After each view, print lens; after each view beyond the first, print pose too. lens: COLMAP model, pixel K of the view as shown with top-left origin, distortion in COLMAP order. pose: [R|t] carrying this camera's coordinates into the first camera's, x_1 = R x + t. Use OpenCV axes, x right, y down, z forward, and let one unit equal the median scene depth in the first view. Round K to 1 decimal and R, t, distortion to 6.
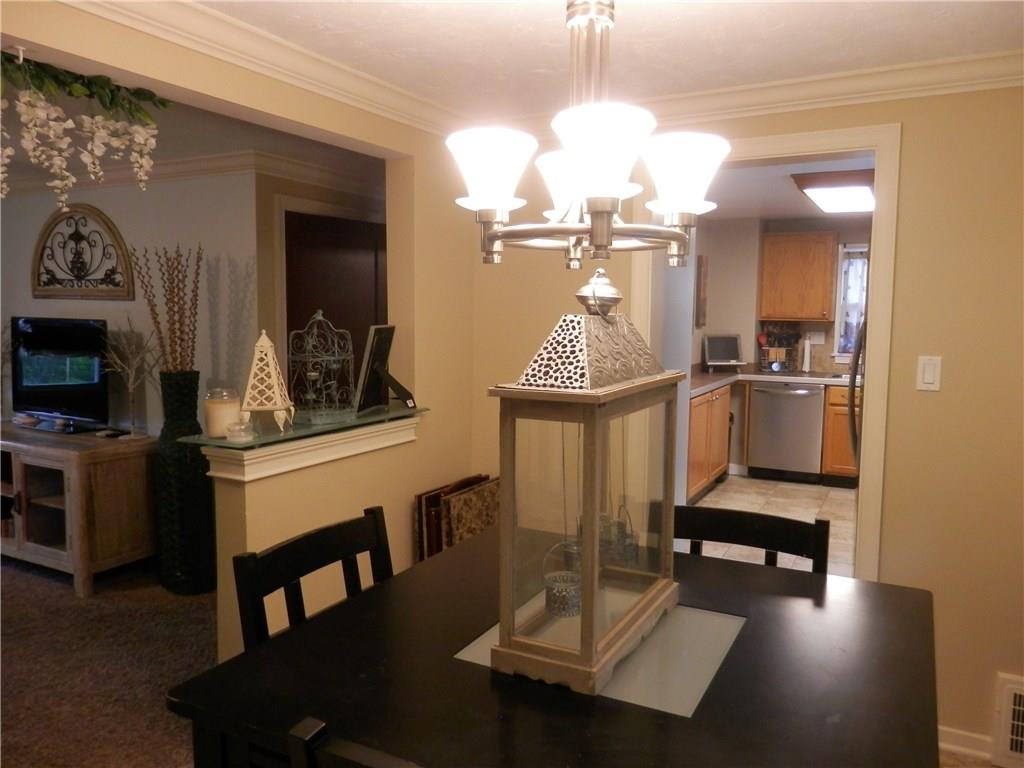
lens RADIAL K [[753.0, 0, 517.5], [0, 753.0, 383.6], [0, 0, 1]] dist [-0.004352, -0.000934]
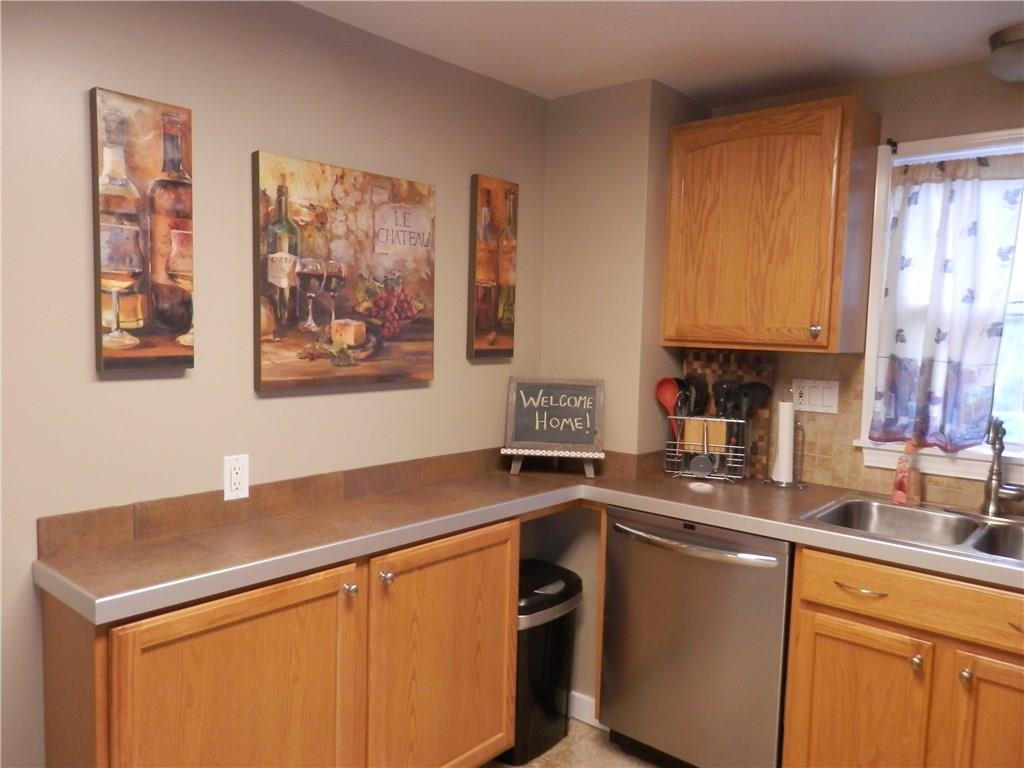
lens RADIAL K [[753.0, 0, 517.5], [0, 753.0, 383.6], [0, 0, 1]] dist [-0.004352, -0.000934]
pose [[0.977111, 0.035593, -0.209733, 0.334627], [-0.042313, 0.998722, -0.027643, -0.050720], [0.208481, 0.035885, 0.977368, 0.603845]]
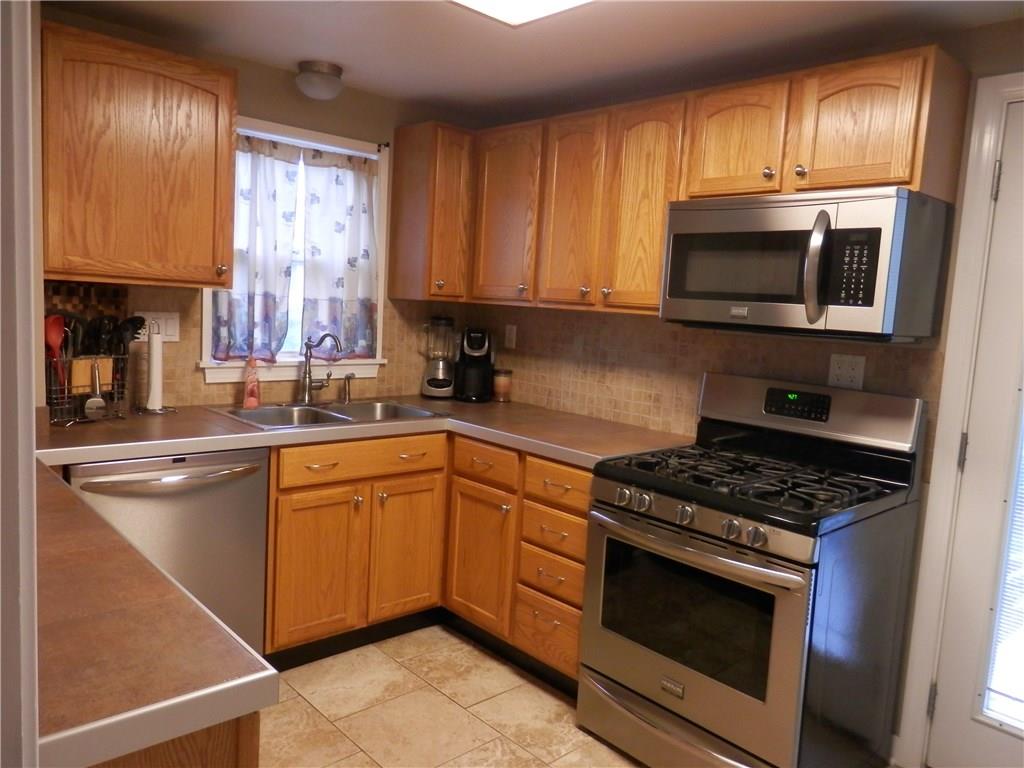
lens RADIAL K [[753.0, 0, 517.5], [0, 753.0, 383.6], [0, 0, 1]] dist [-0.004352, -0.000934]
pose [[0.321709, -0.091889, 0.942369, 0.065865], [0.037359, 0.995737, 0.084339, -0.058007], [-0.946101, 0.008073, 0.323770, 0.691249]]
